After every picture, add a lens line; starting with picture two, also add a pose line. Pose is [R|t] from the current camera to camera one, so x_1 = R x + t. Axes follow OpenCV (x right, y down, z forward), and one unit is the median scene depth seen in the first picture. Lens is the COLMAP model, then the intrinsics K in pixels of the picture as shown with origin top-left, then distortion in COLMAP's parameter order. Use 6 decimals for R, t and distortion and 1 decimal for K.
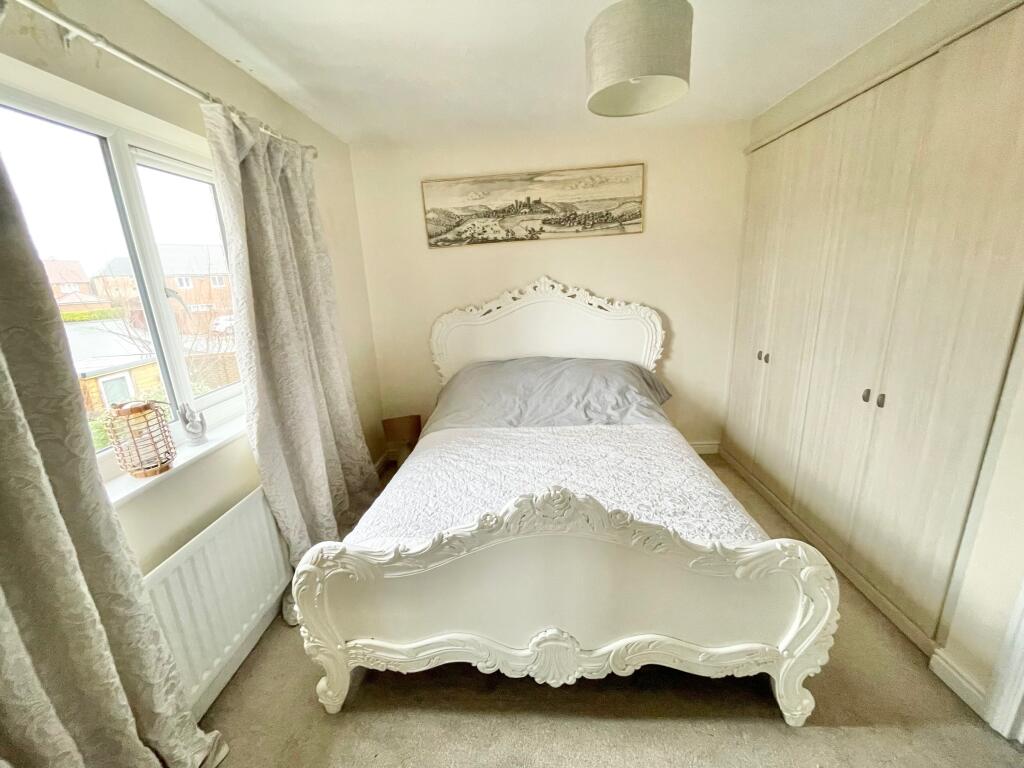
lens RADIAL K [[412.4, 0, 508.4], [0, 412.4, 384.3], [0, 0, 1]] dist [-0.002272, 0.000568]
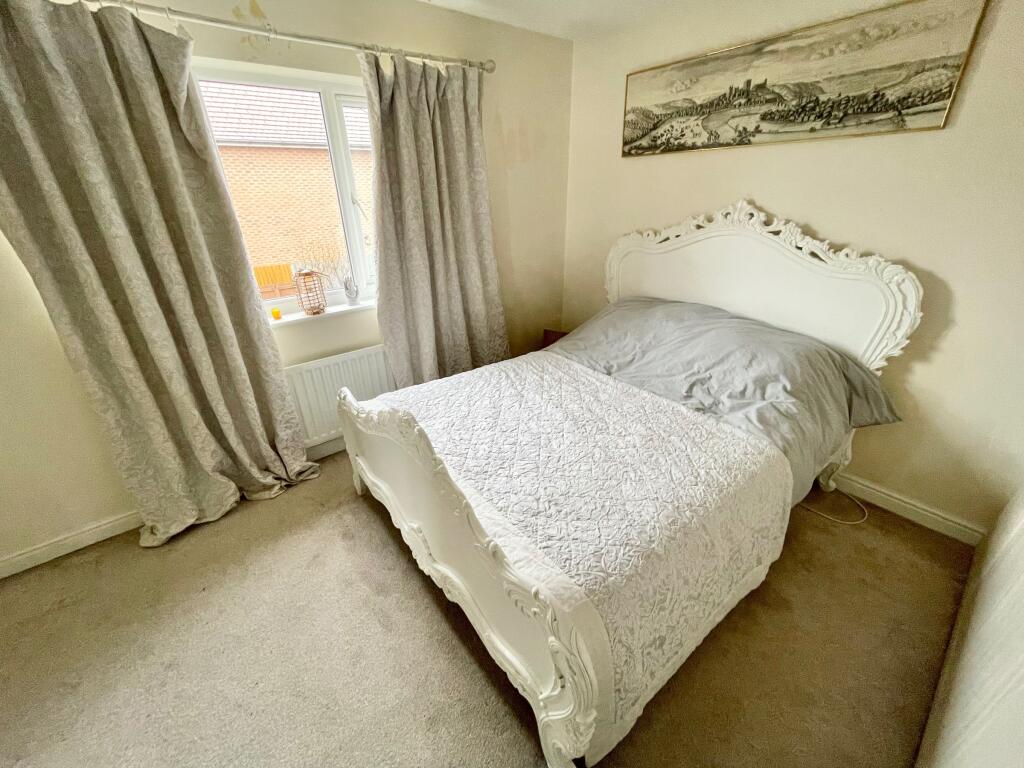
lens RADIAL K [[412.4, 0, 511.0], [0, 412.4, 383.2], [0, 0, 1]] dist [-0.002272, 0.000568]
pose [[0.665793, 0.358851, -0.654175, 0.421478], [-0.209002, 0.931347, 0.298181, -0.091877], [0.716266, -0.061802, 0.695085, 0.177406]]
